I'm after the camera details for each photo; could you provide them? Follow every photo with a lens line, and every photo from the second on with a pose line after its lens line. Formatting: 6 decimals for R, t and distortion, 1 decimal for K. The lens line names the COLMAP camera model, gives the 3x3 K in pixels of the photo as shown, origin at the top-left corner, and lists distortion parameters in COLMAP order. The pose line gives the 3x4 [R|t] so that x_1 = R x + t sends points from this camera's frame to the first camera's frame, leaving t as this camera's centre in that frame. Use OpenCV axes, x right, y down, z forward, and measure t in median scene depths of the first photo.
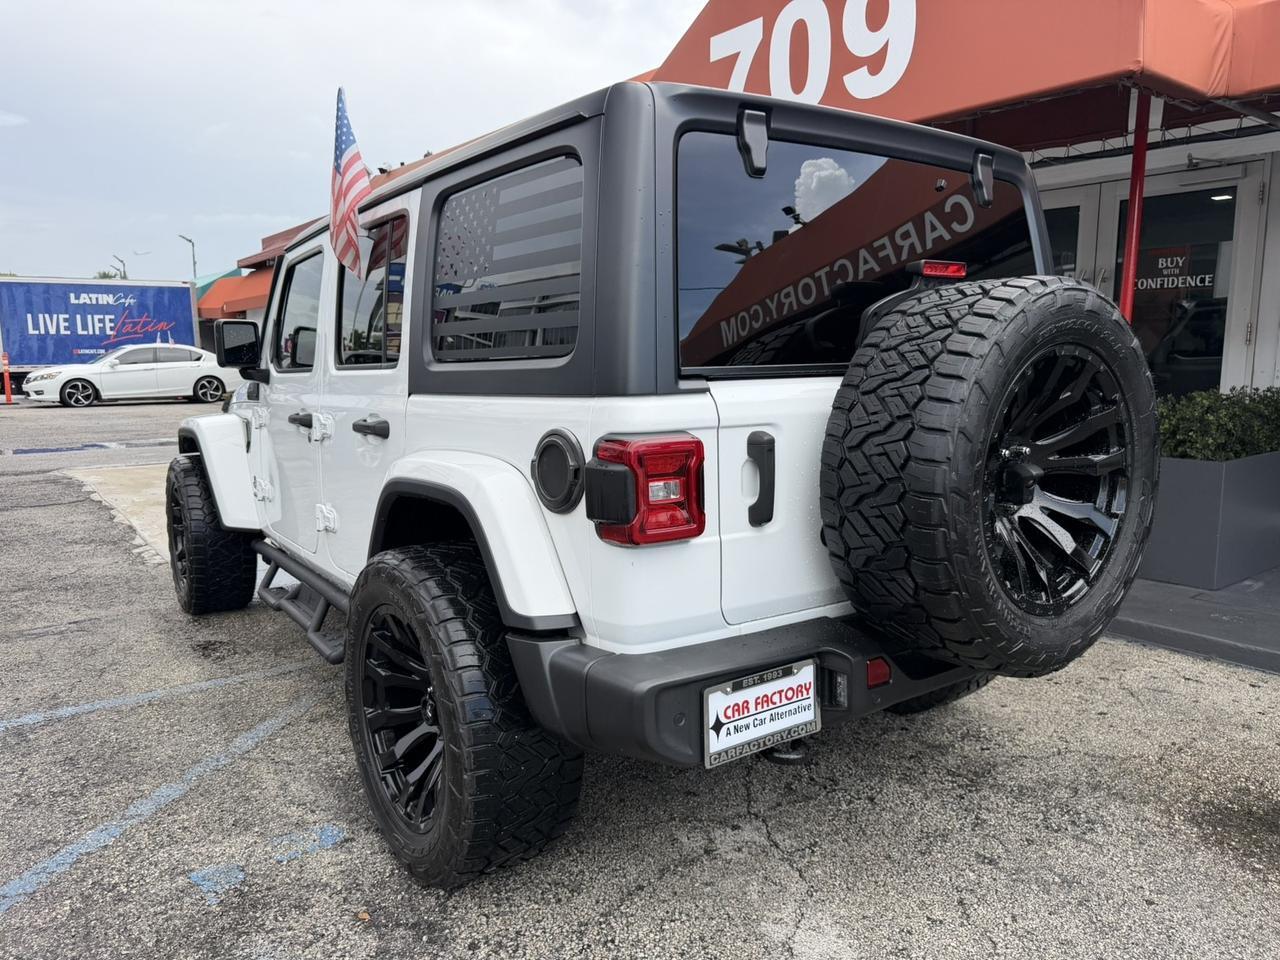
lens RADIAL K [[917.4, 0, 634.4], [0, 917.4, 477.0], [0, 0, 1]] dist [0.006737, -0.010670]
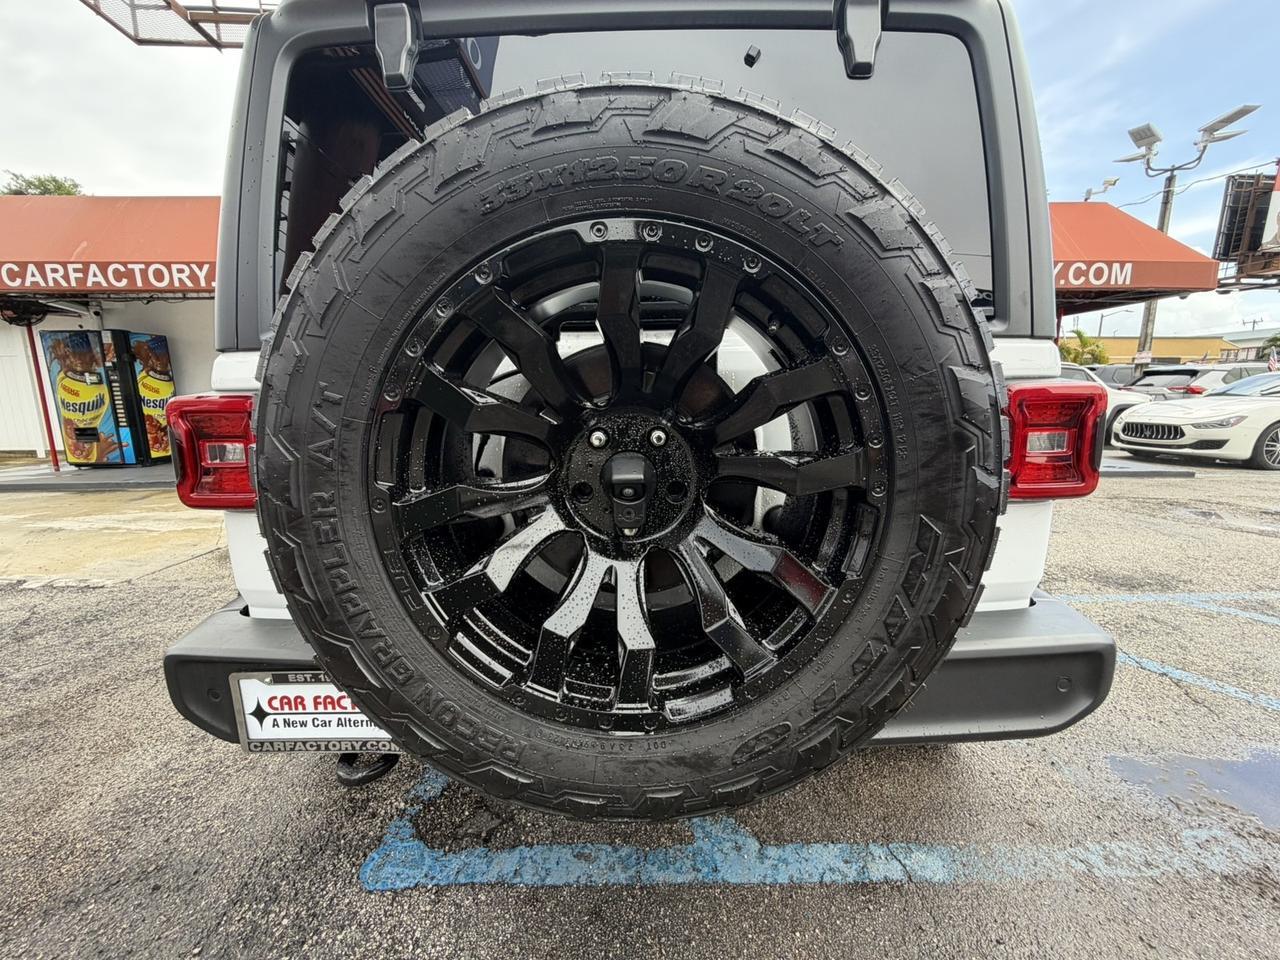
lens RADIAL K [[513.2, 0, 636.3], [0, 513.2, 479.8], [0, 0, 1]] dist [-0.000594, -0.000231]
pose [[0.808053, 0.105000, -0.579677, 0.647344], [-0.069672, 0.994115, 0.082948, -0.031105], [0.584975, -0.026639, 0.810613, 0.779487]]
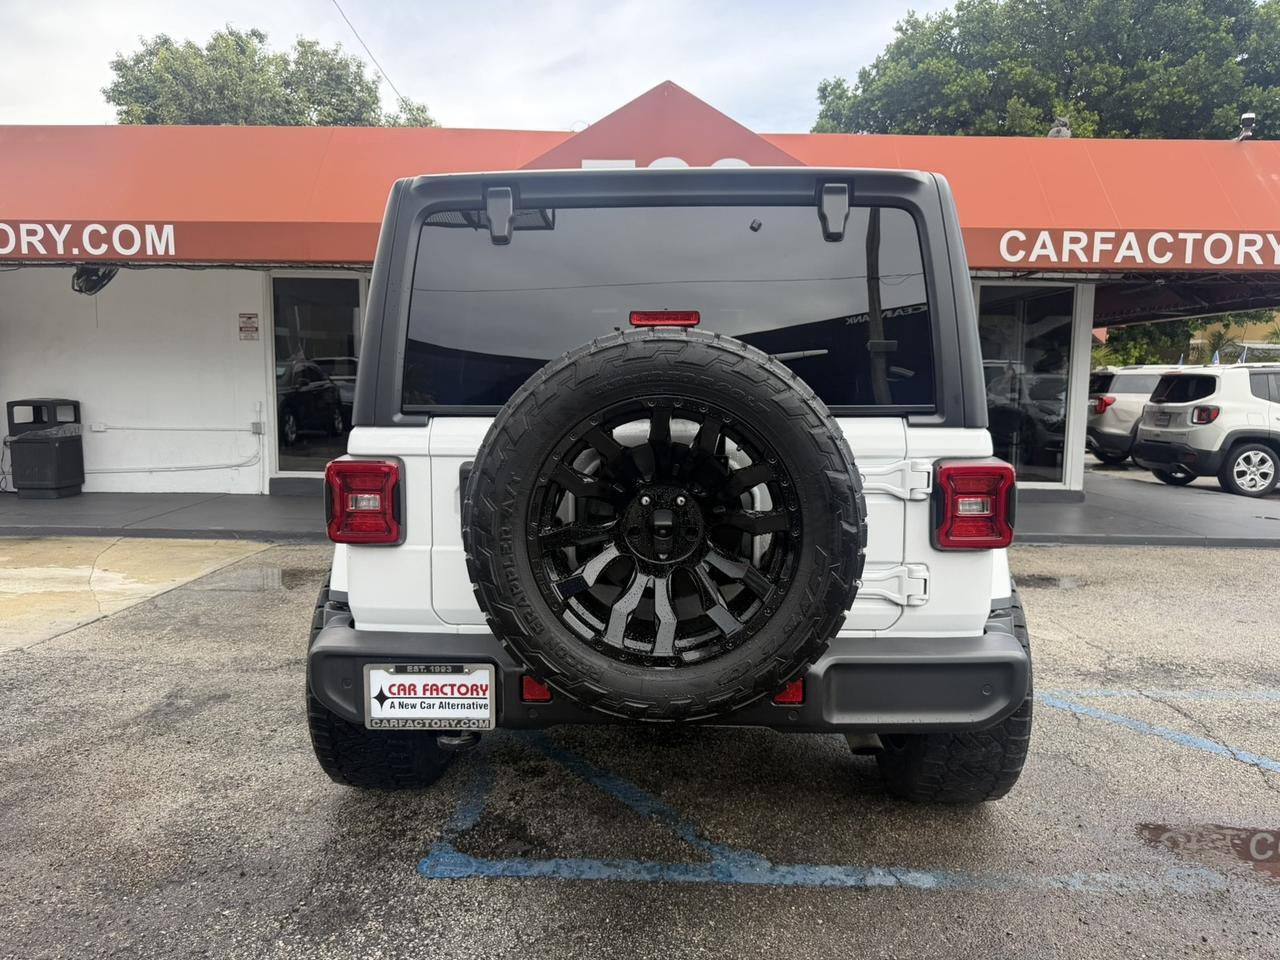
lens RADIAL K [[917.4, 0, 634.4], [0, 917.4, 477.0], [0, 0, 1]] dist [0.006737, -0.010670]
pose [[0.788544, 0.078142, -0.609994, 1.050306], [-0.088475, 0.995991, 0.013218, -0.067874], [0.608581, 0.043546, 0.792296, 0.206284]]
